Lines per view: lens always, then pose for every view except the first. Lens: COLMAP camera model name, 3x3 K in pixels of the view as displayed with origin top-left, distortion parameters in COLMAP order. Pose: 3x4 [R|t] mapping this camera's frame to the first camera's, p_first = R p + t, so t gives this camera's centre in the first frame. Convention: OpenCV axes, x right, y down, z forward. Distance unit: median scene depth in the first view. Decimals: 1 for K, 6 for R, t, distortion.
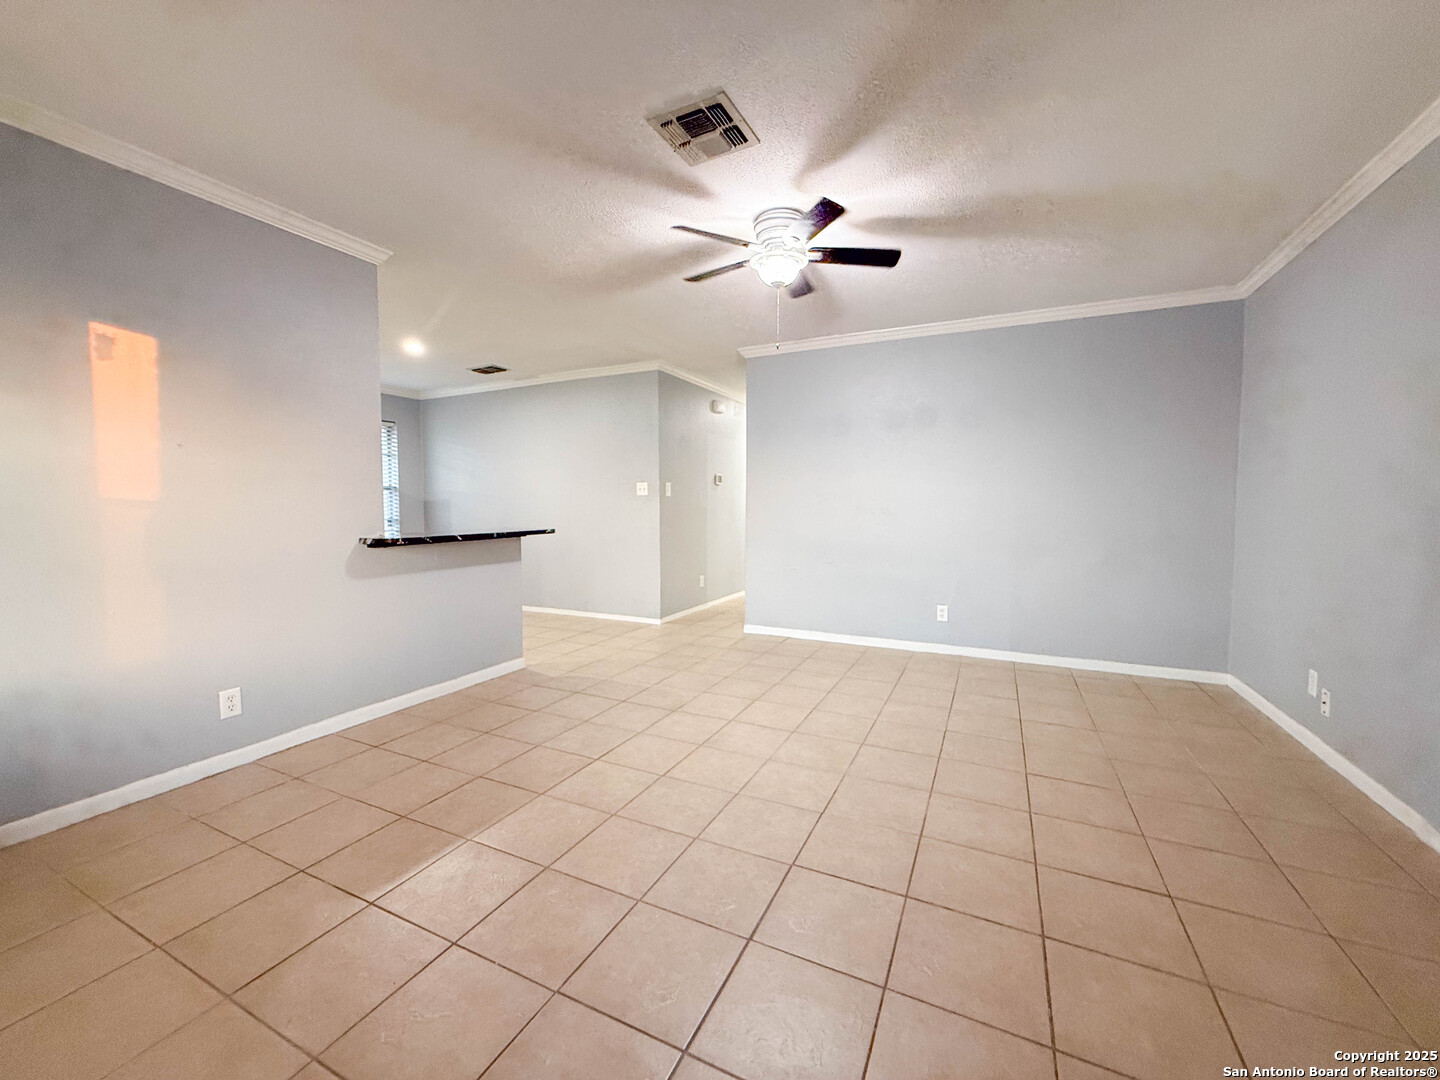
lens RADIAL K [[573.9, 0, 720.0], [0, 573.9, 540.0], [0, 0, 1]] dist [0.000479, 0.000237]
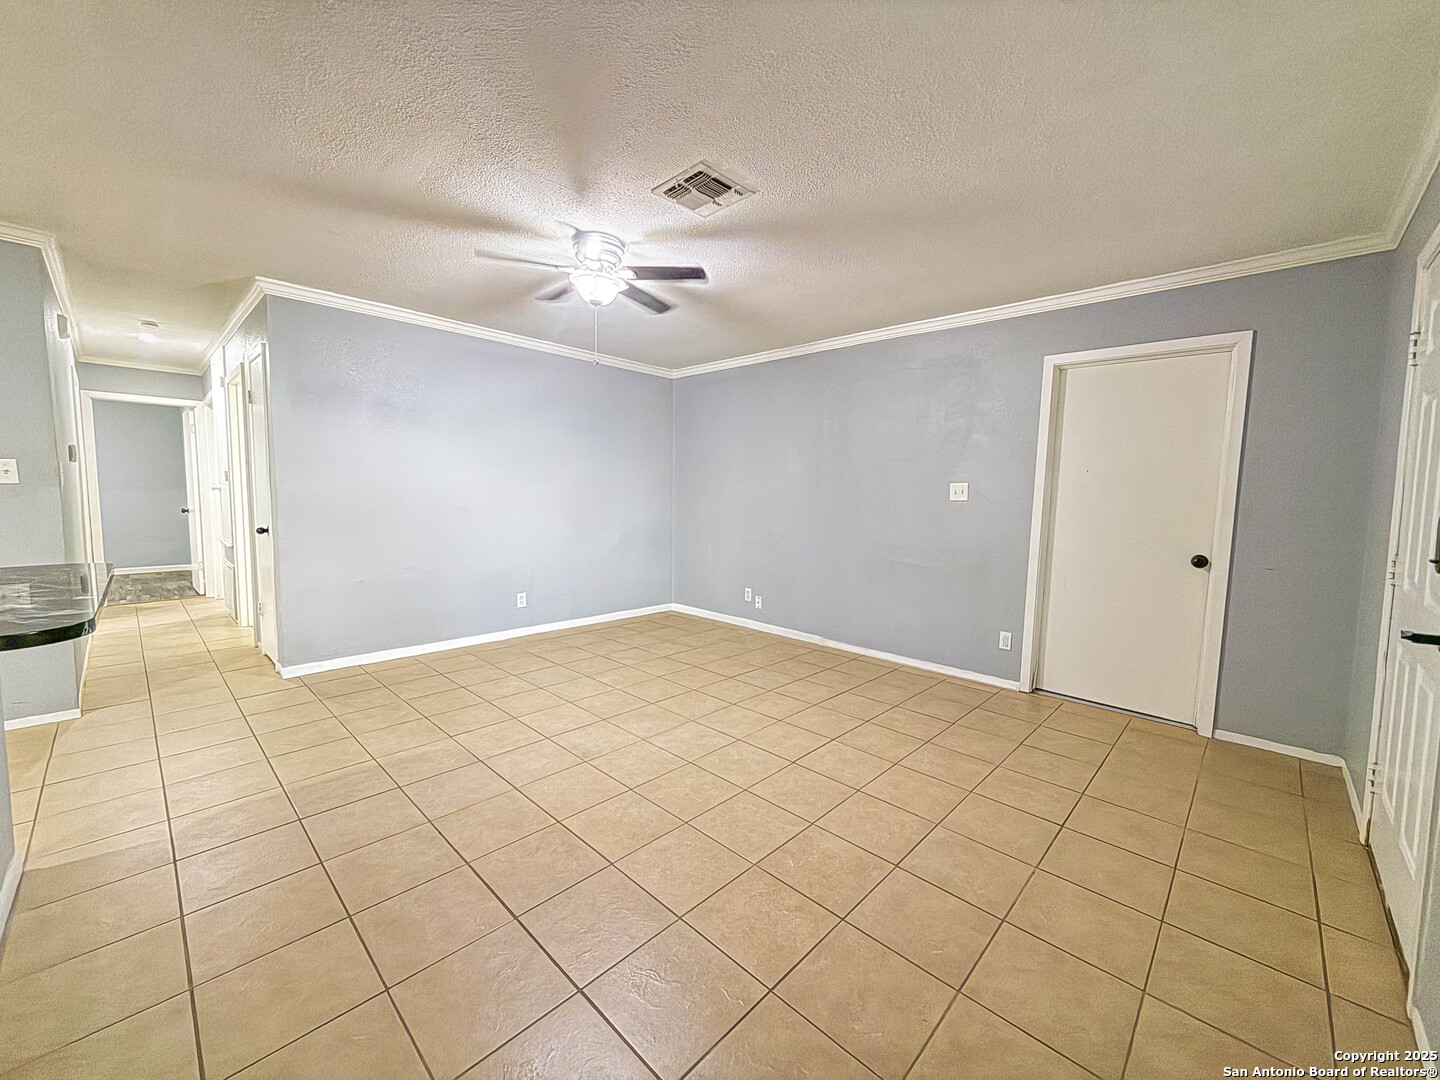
lens RADIAL K [[573.9, 0, 720.0], [0, 573.9, 540.0], [0, 0, 1]] dist [0.000479, 0.000237]
pose [[0.304491, -0.074903, 0.949566, -0.810691], [0.038155, 0.997062, 0.066415, -0.069907], [-0.951751, 0.016008, 0.306454, 0.448567]]
